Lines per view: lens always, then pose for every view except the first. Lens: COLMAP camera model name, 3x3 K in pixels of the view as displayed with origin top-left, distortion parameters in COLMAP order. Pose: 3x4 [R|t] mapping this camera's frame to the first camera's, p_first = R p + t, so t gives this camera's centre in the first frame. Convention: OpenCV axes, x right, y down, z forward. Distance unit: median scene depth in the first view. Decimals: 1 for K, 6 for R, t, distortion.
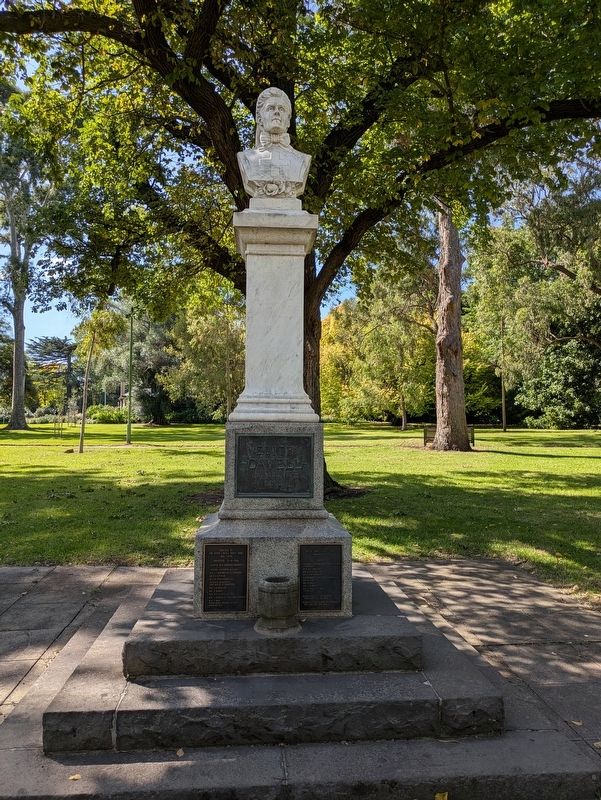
lens RADIAL K [[709.2, 0, 295.1], [0, 709.2, 388.6], [0, 0, 1]] dist [0.049722, -0.053675]
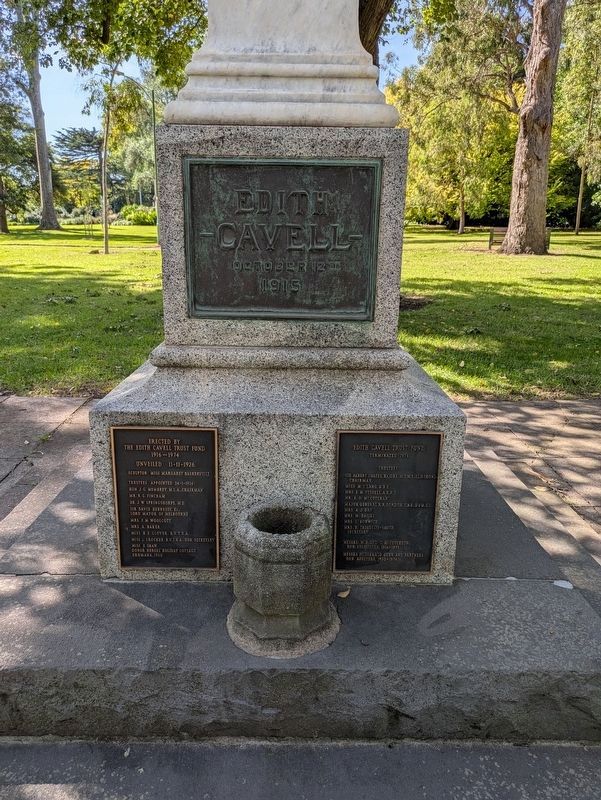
lens RADIAL K [[709.2, 0, 295.1], [0, 709.2, 388.6], [0, 0, 1]] dist [0.049722, -0.053675]
pose [[0.998028, 0.022409, -0.058631, 0.002083], [-0.006023, 0.963977, 0.265917, 0.037853], [0.062478, -0.265039, 0.962211, 0.271804]]
